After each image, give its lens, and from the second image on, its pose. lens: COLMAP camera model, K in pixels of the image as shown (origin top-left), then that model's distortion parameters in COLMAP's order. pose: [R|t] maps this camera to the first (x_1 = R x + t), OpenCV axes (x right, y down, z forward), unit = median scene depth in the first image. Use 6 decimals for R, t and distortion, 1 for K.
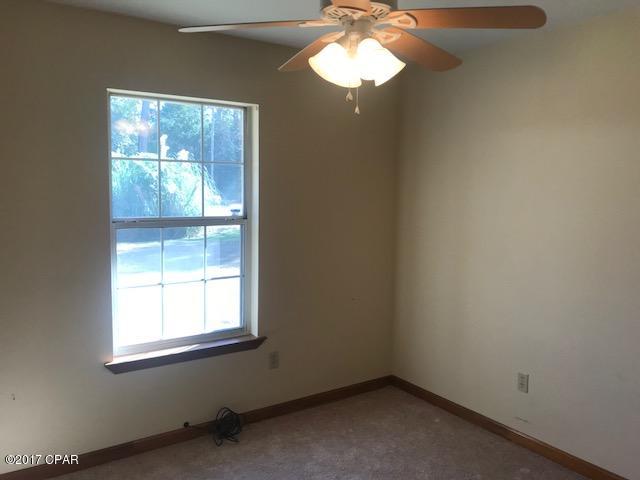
lens RADIAL K [[492.3, 0, 319.0], [0, 492.3, 241.9], [0, 0, 1]] dist [-0.005390, -0.001435]
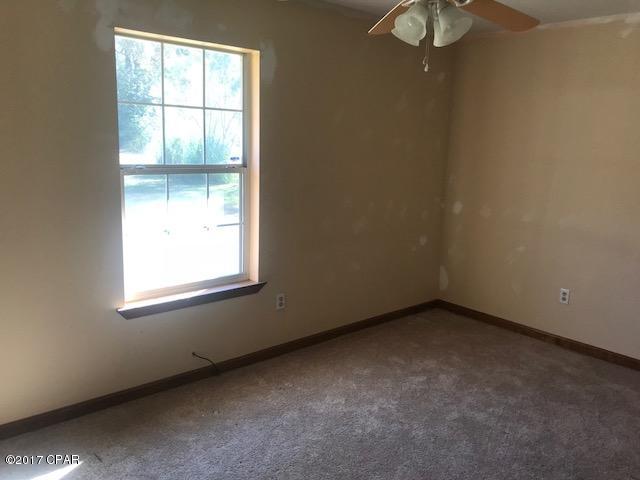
lens RADIAL K [[525.6, 0, 321.5], [0, 525.6, 239.5], [0, 0, 1]] dist [0.038436, -0.041126]
pose [[0.988256, -0.005957, 0.152694, -0.169105], [-0.006894, 0.996484, 0.083494, 0.010713], [-0.152655, -0.083566, 0.984740, -0.106173]]
